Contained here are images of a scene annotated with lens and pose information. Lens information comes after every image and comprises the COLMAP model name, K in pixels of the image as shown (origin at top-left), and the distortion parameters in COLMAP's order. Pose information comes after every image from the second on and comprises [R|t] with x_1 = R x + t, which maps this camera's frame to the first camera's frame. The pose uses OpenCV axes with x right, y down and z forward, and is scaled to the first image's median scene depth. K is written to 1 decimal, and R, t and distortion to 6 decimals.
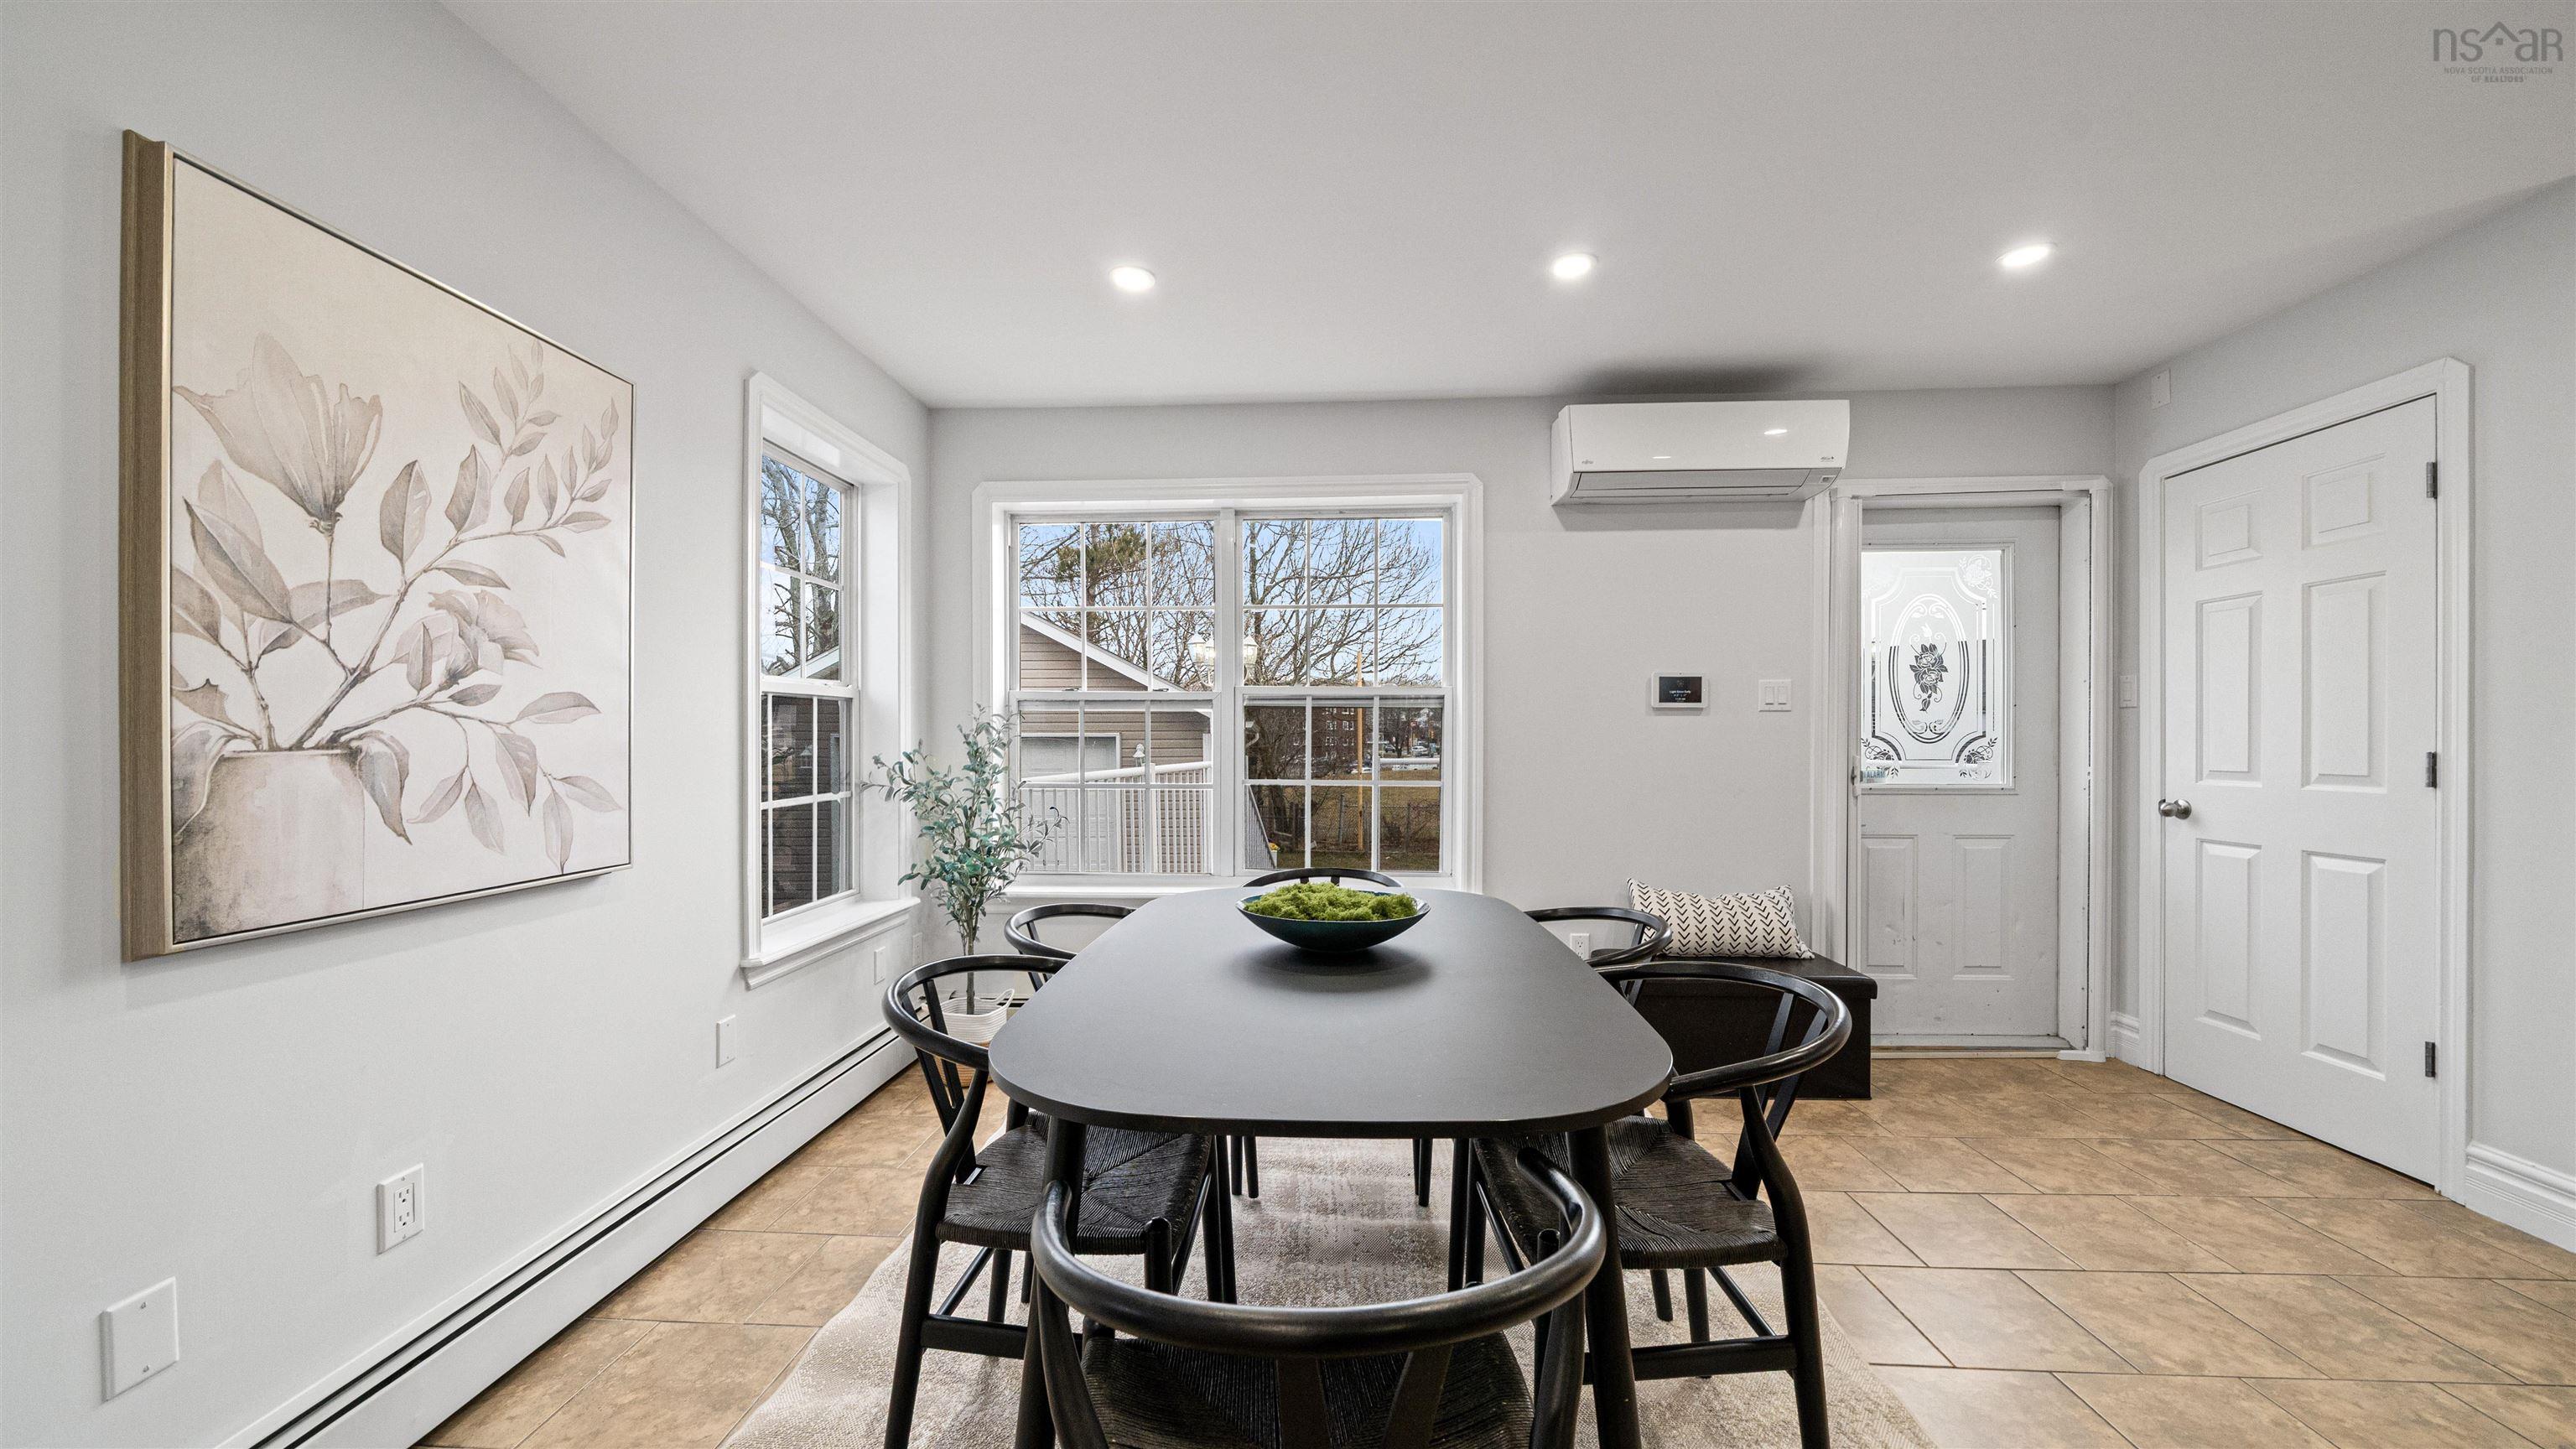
lens RADIAL K [[900.4, 0, 1276.3], [0, 900.4, 745.5], [0, 0, 1]] dist [-0.003391, -0.000186]
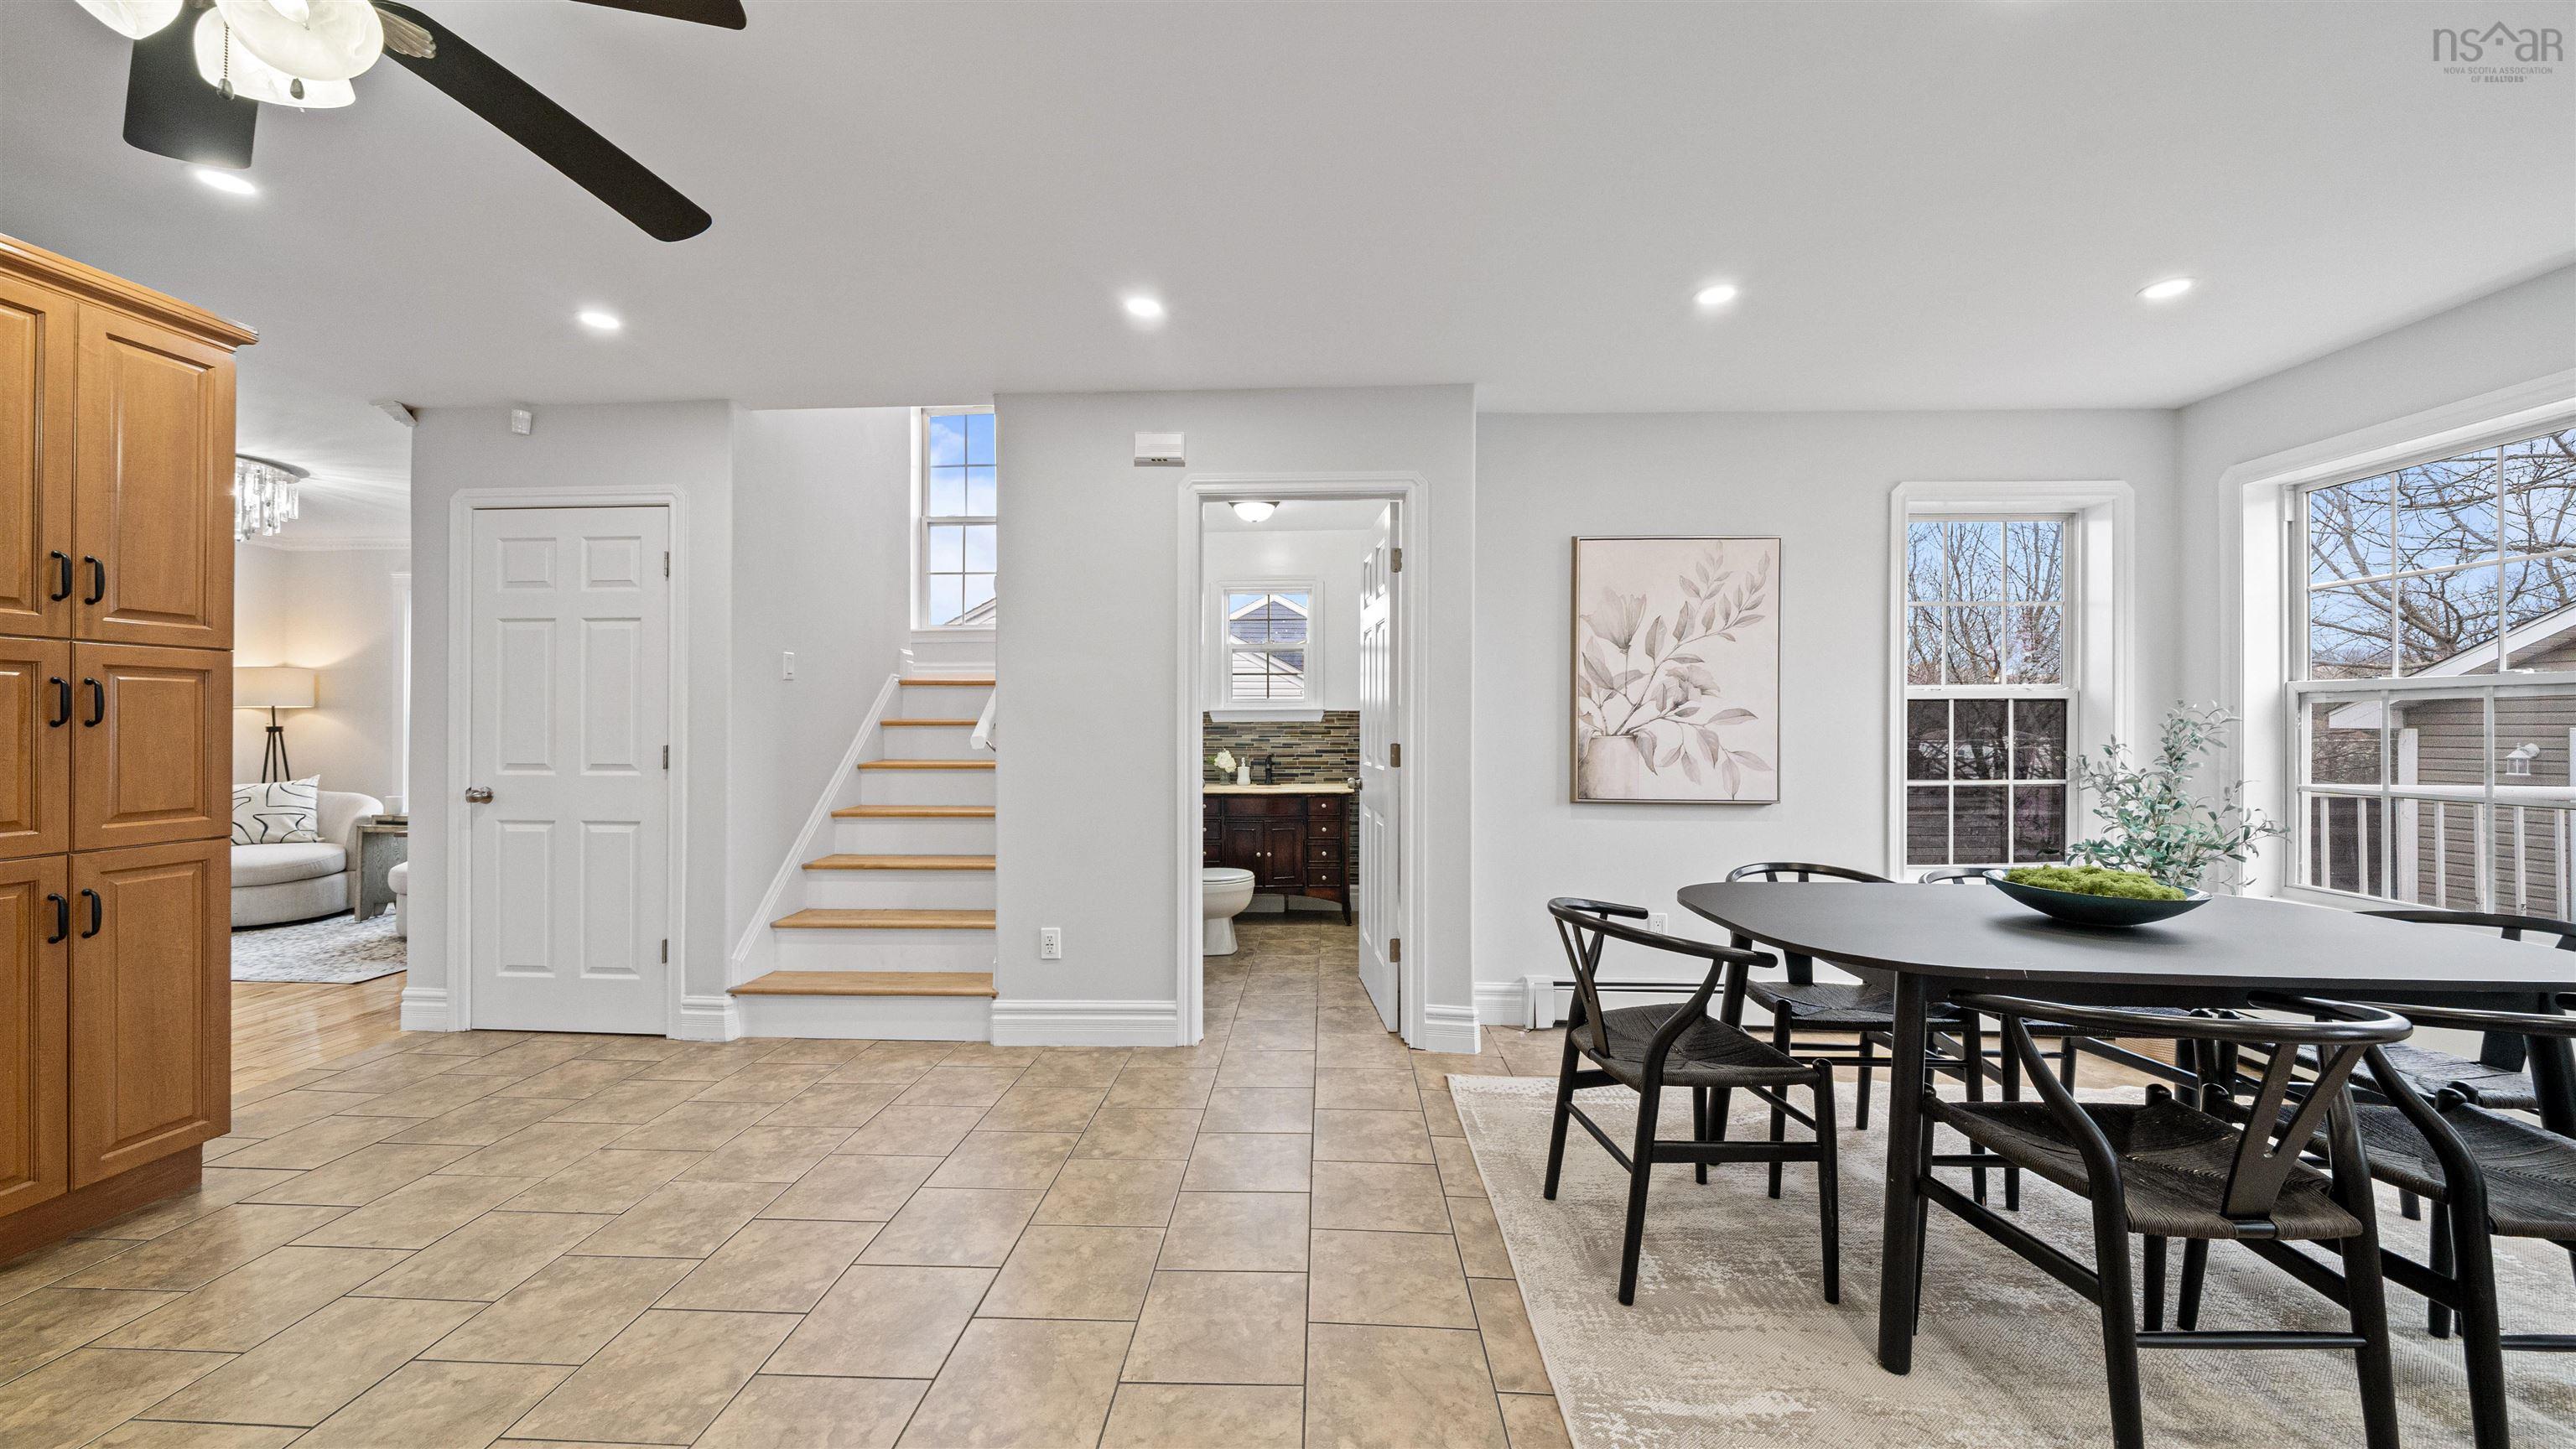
lens RADIAL K [[895.0, 0, 1272.9], [0, 895.0, 712.8], [0, 0, 1]] dist [-0.008811, 0.001300]
pose [[-0.014061, -0.015025, -0.999788, 0.732015], [-0.014221, 0.999789, -0.014825, -0.004187], [0.999800, 0.014009, -0.014272, 0.001066]]
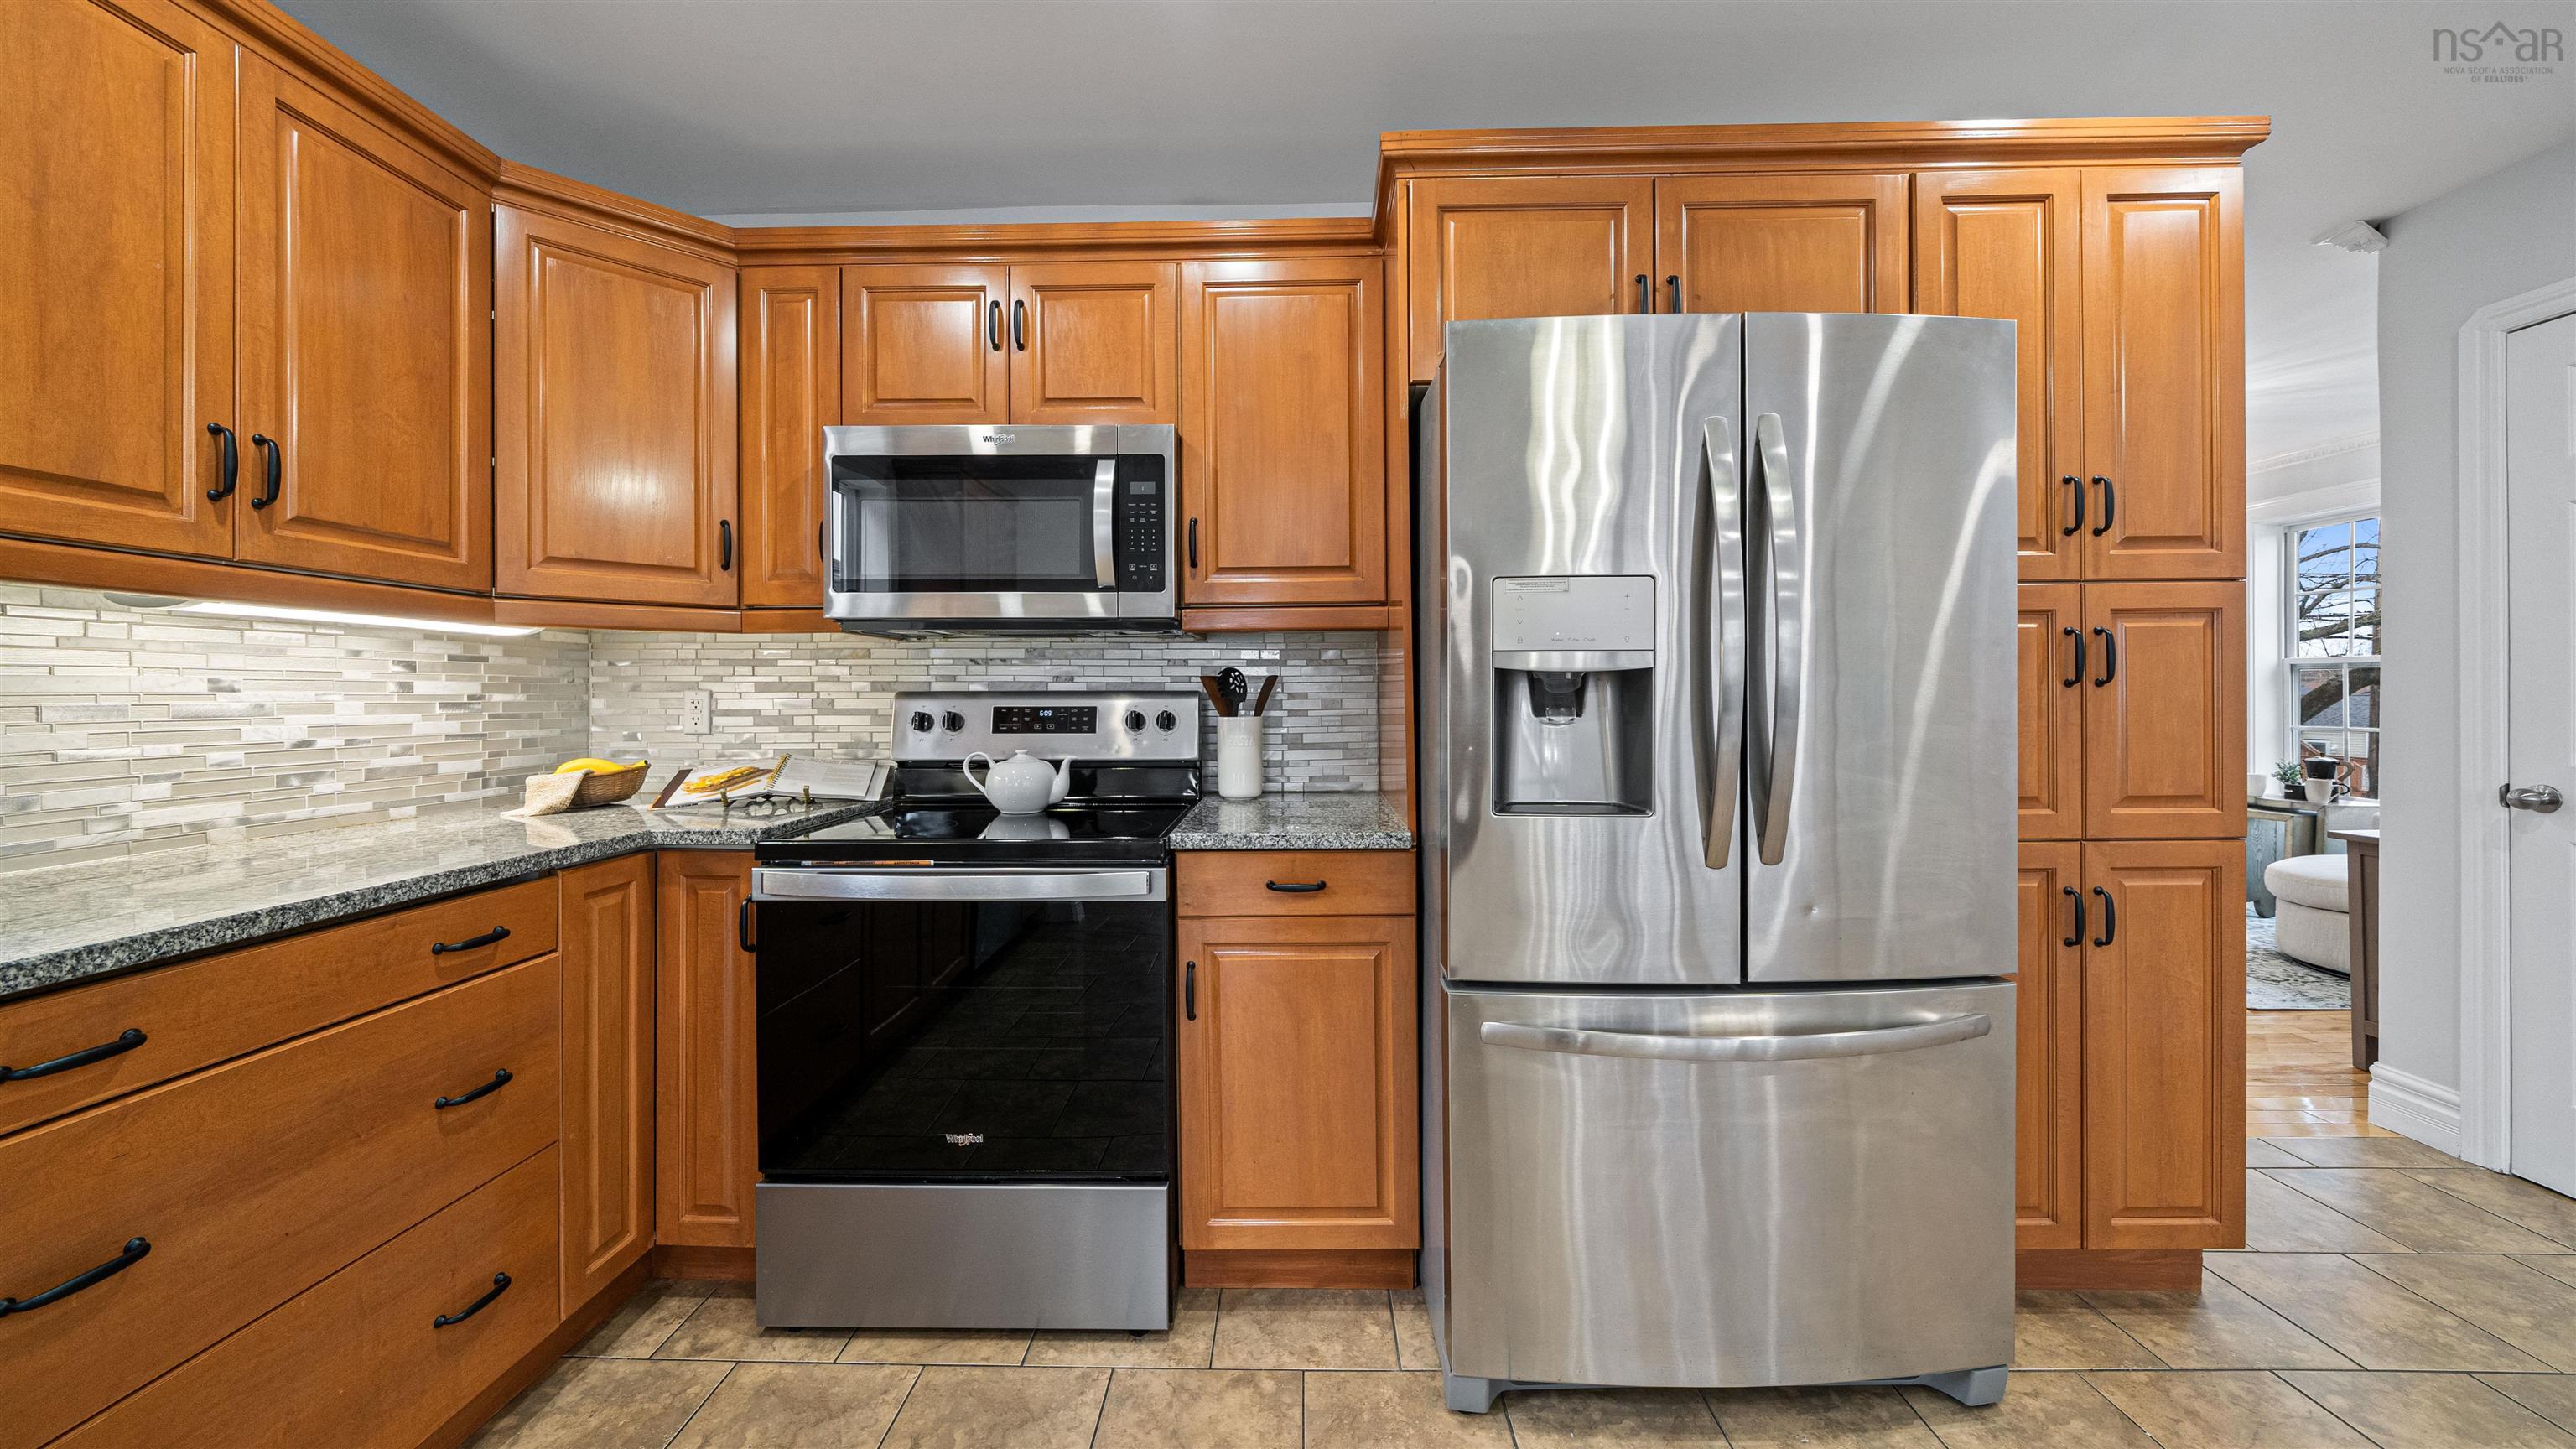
lens RADIAL K [[893.7, 0, 1291.3], [0, 893.7, 731.0], [0, 0, 1]] dist [-0.006201, 0.000070]
pose [[-0.999815, 0.009182, -0.016896, 0.568782], [0.008318, 0.998689, 0.050517, 0.005250], [0.017338, 0.050367, -0.998580, -0.394107]]
